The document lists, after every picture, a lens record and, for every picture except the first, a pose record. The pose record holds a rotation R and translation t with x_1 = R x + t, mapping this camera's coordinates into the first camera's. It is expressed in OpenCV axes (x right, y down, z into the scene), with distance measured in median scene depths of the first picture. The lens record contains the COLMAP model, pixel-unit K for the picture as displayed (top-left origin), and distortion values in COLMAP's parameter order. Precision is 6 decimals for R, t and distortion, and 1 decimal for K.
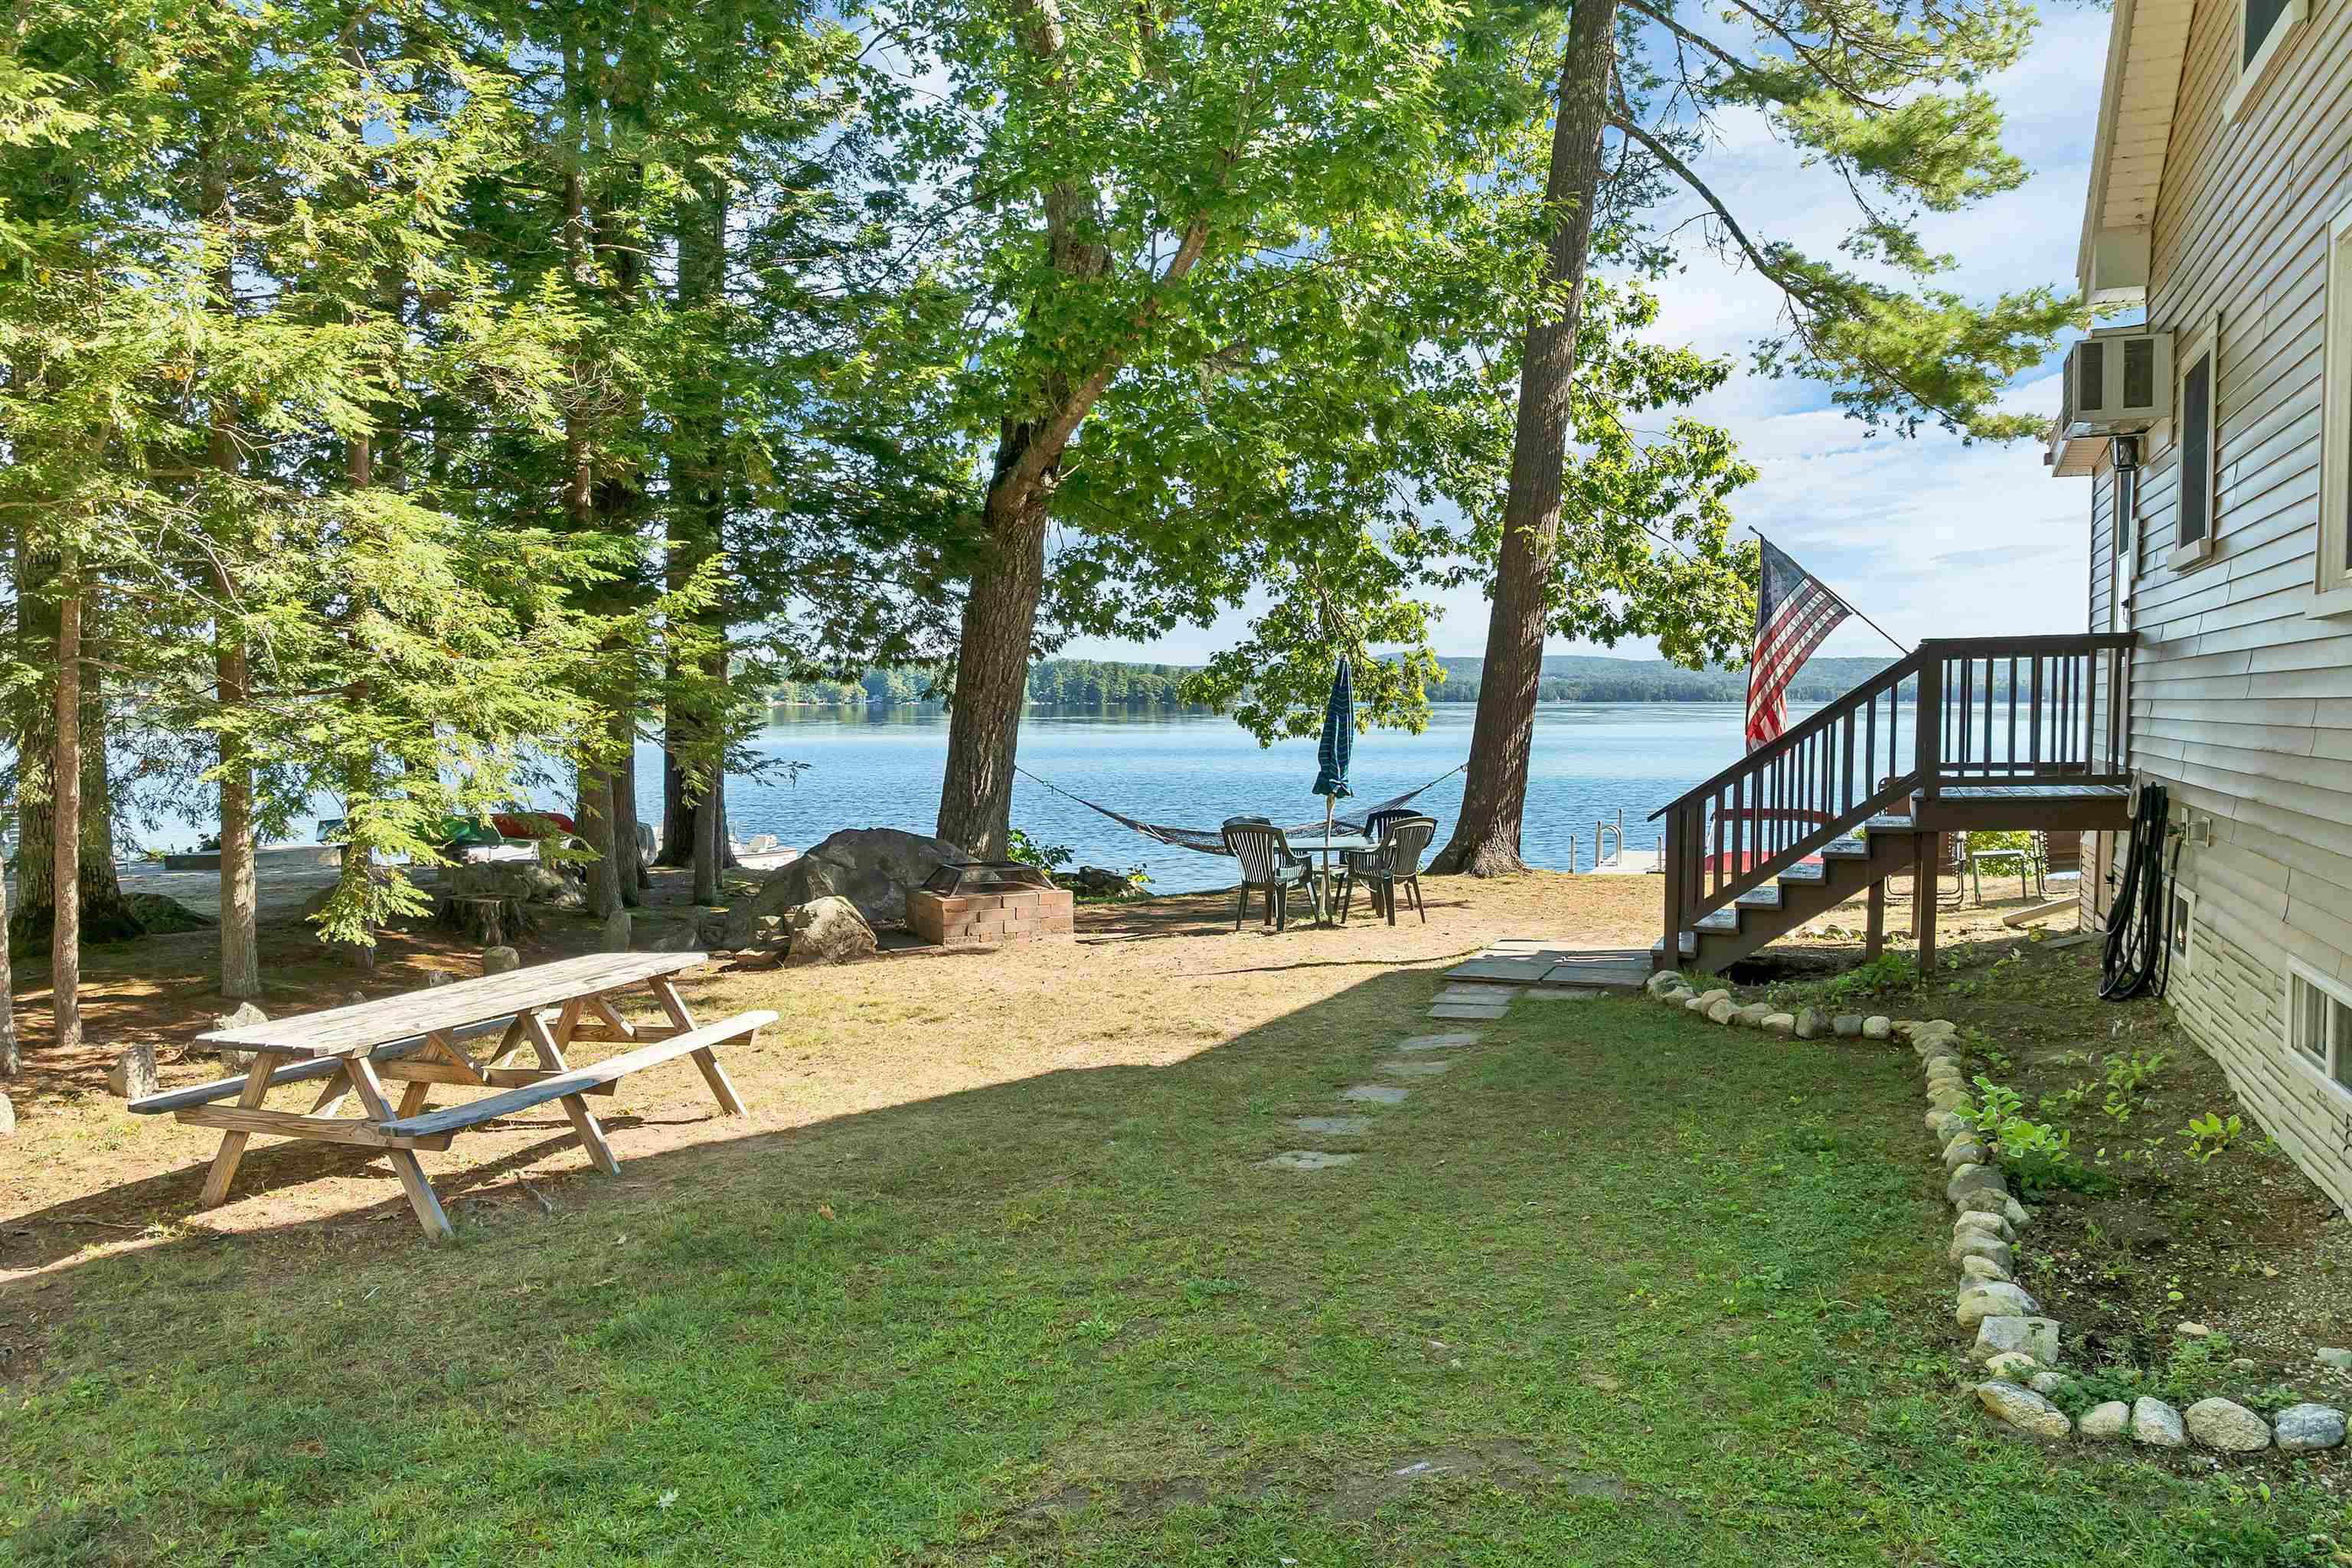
lens RADIAL K [[1640.1, 0, 1176.0], [0, 1640.1, 784.0], [0, 0, 1]] dist [0.004185, 0.000535]
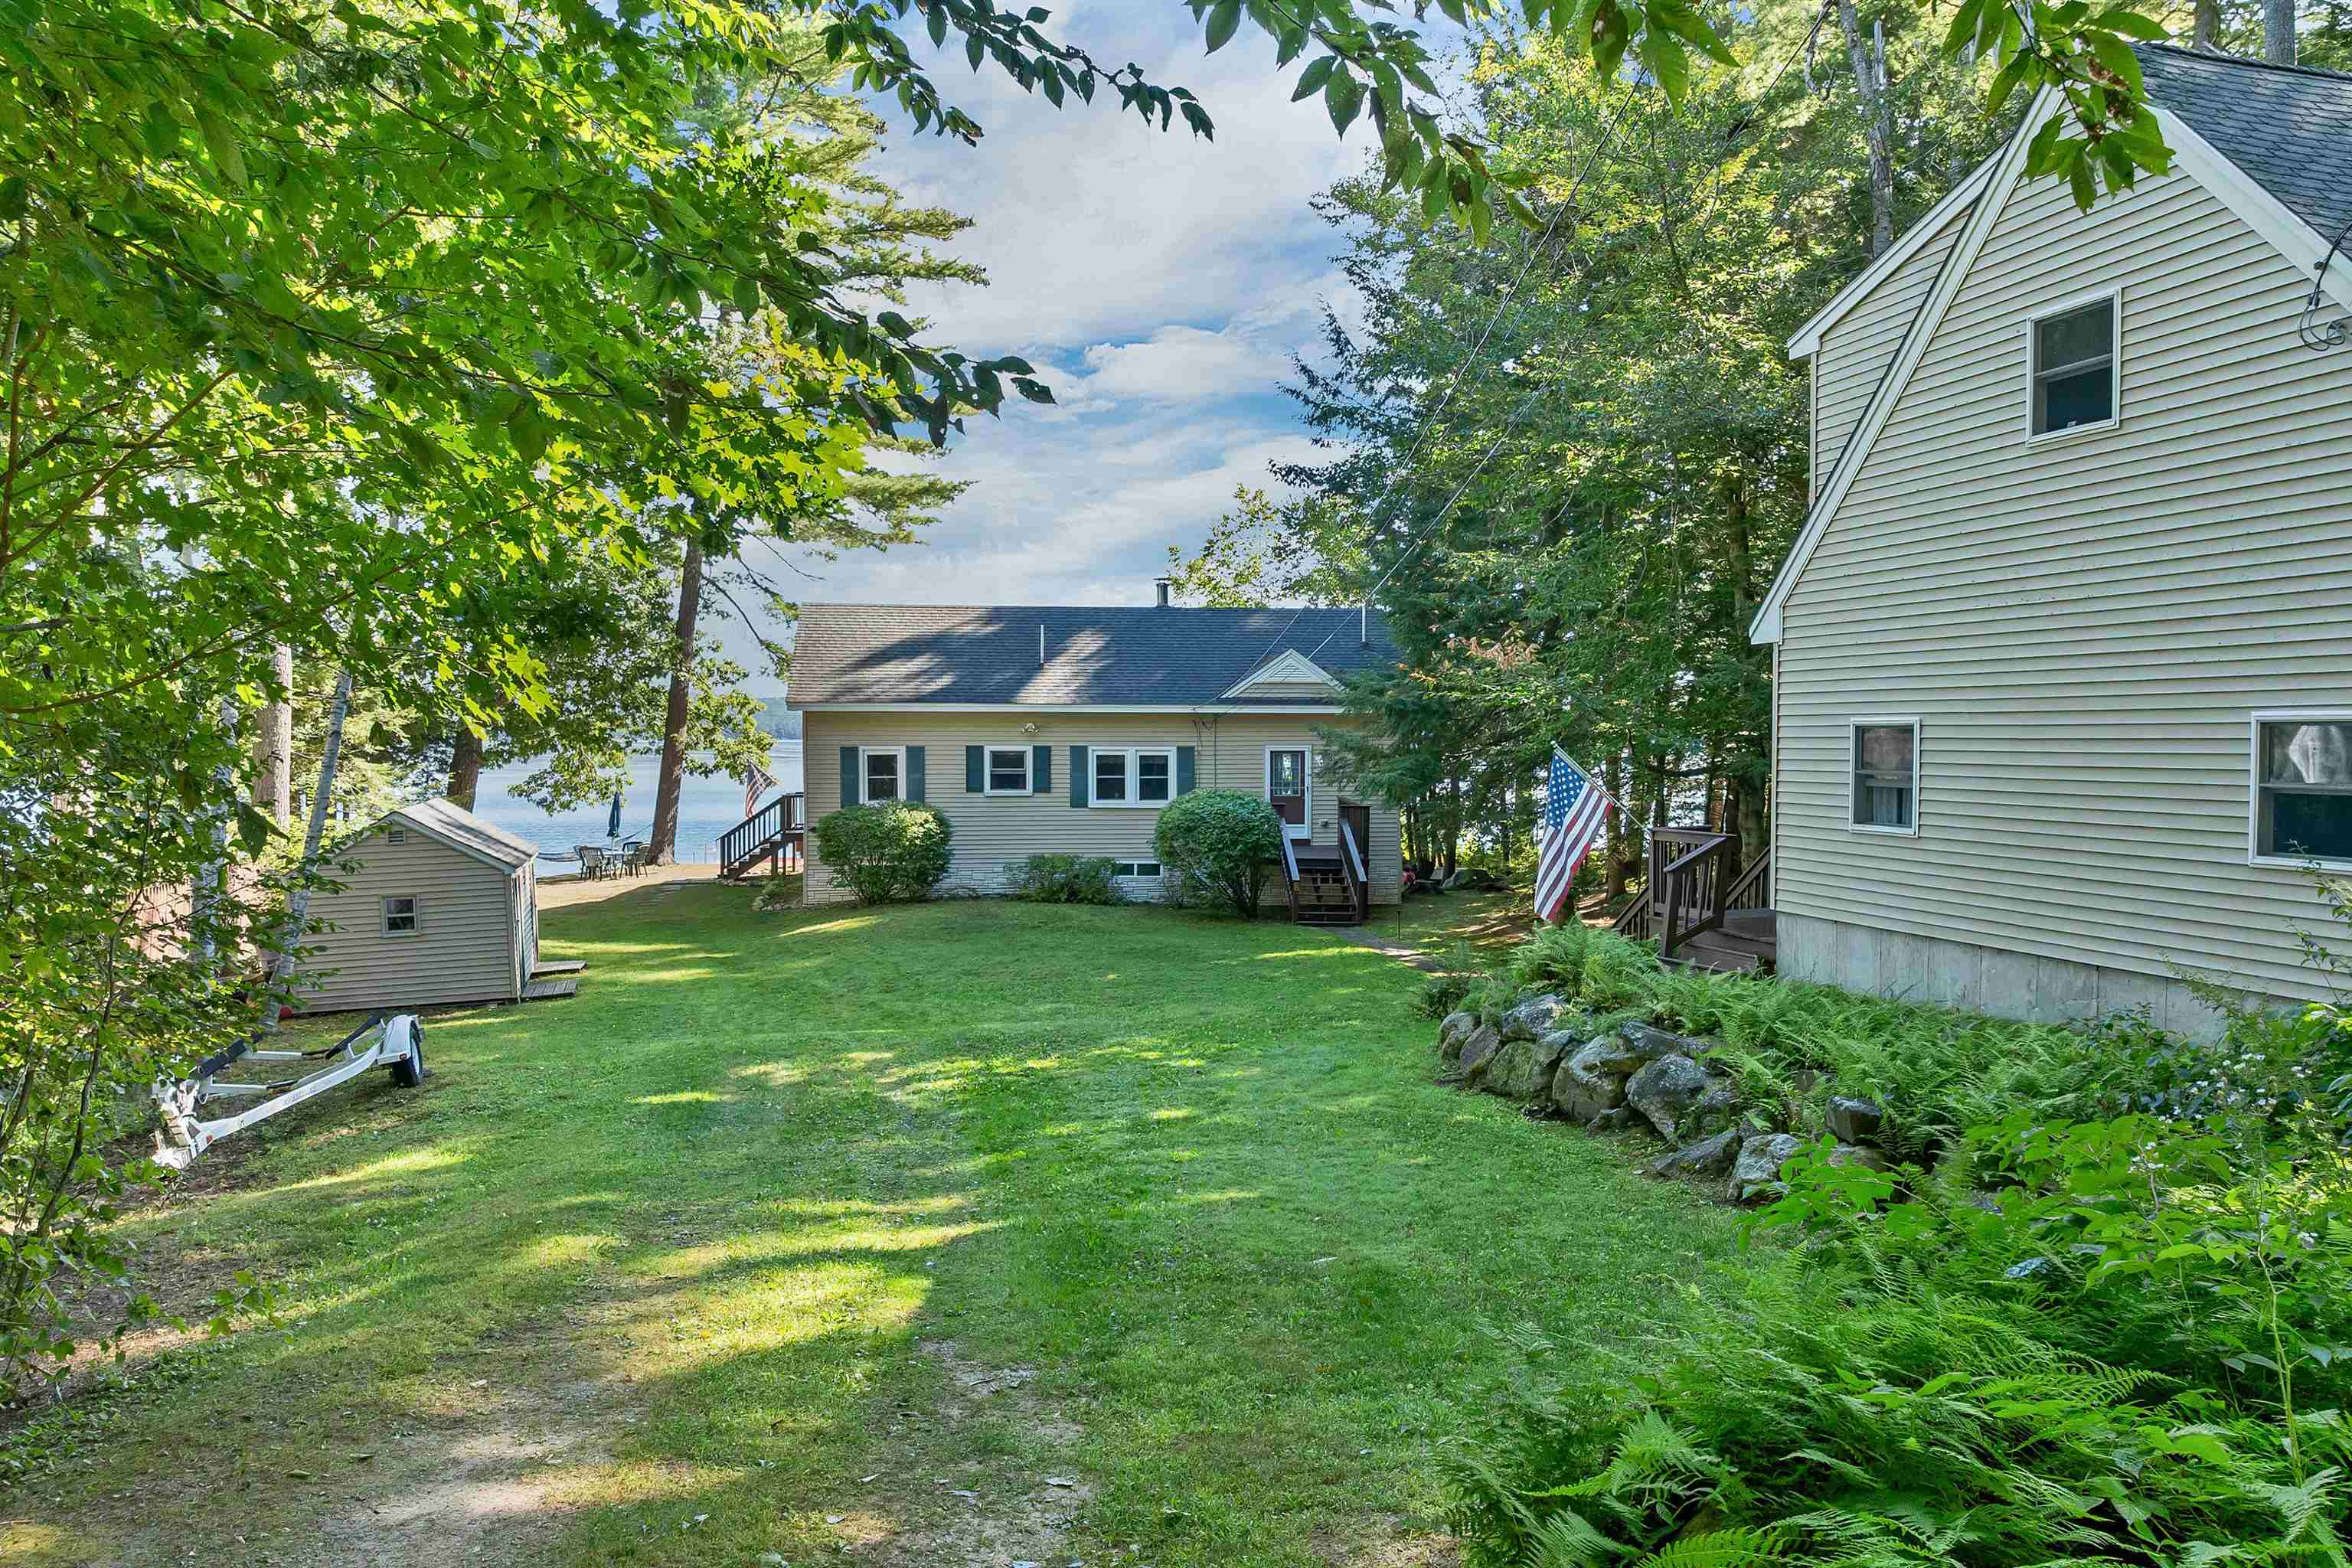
lens RADIAL K [[1640.1, 0, 1176.0], [0, 1640.1, 784.0], [0, 0, 1]] dist [0.004185, 0.000535]
pose [[0.862011, -0.011095, 0.506768, -0.358198], [0.021304, 0.999670, -0.014351, -0.016587], [-0.506441, 0.023167, 0.861963, -1.406287]]
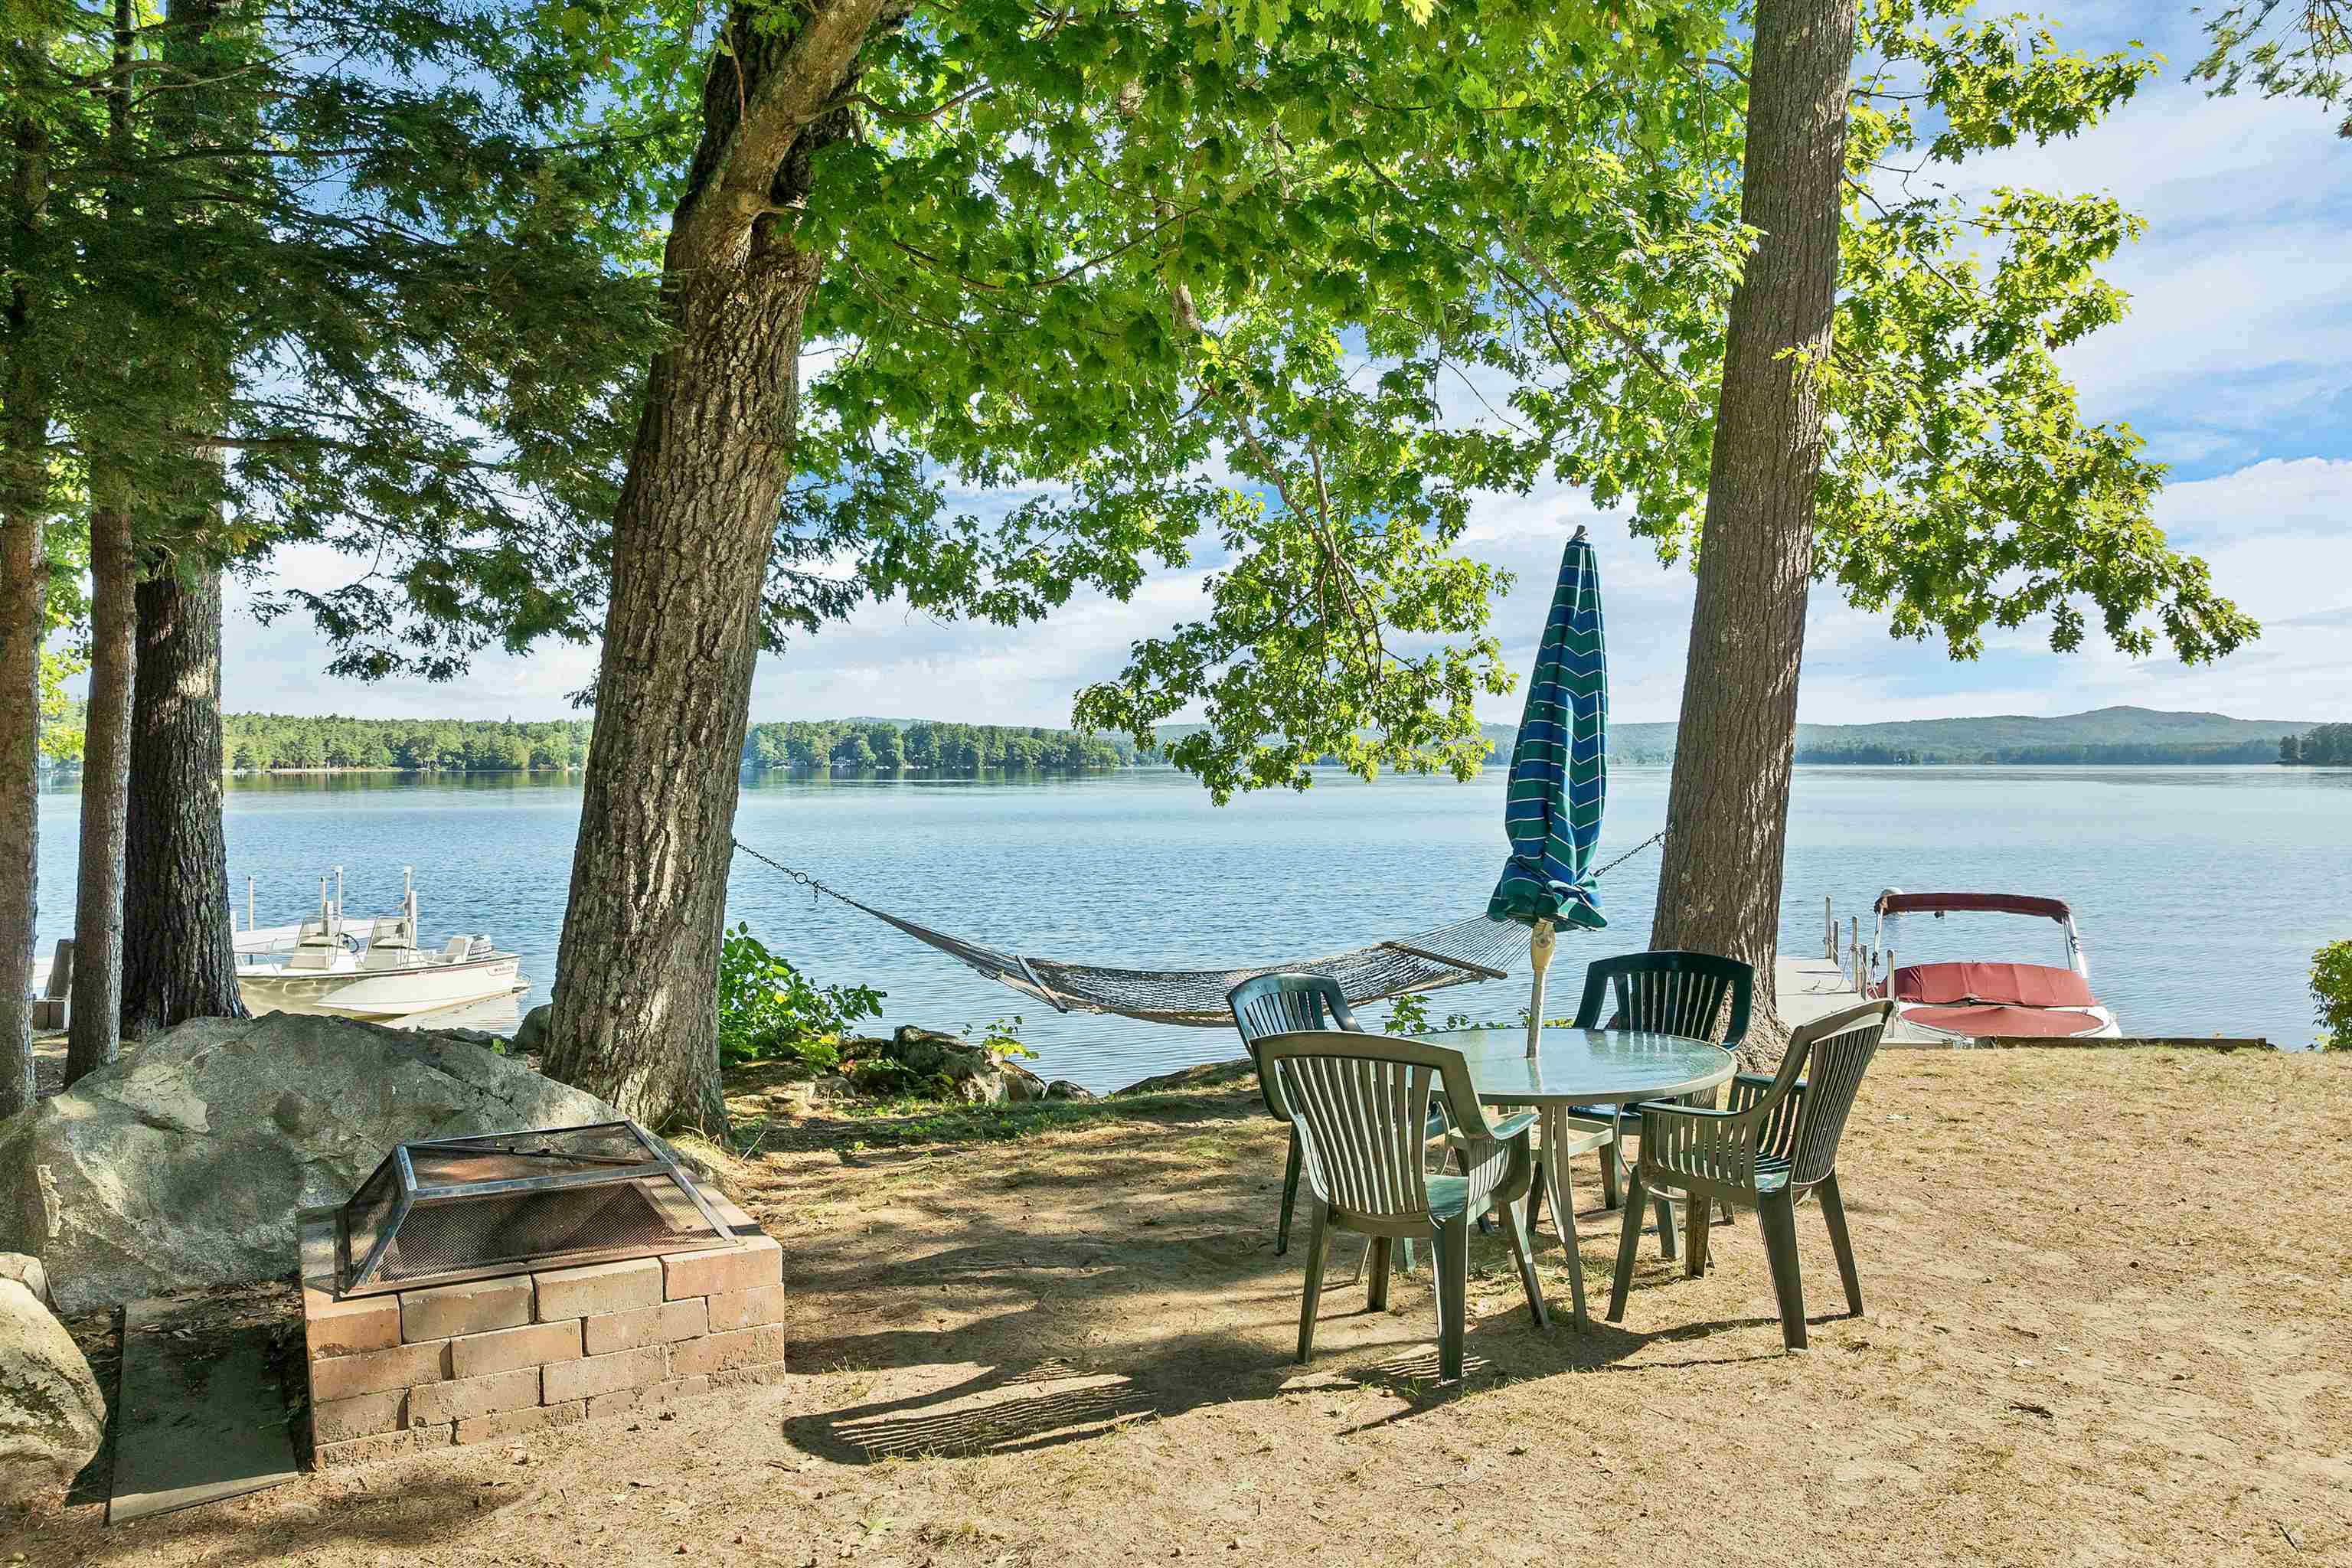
lens RADIAL K [[1640.1, 0, 1176.0], [0, 1640.1, 784.0], [0, 0, 1]] dist [0.004185, 0.000535]
pose [[0.997229, -0.002212, 0.074355, -0.006802], [0.005091, 0.999244, -0.038550, -0.006787], [-0.074214, 0.038822, 0.996486, 0.425330]]
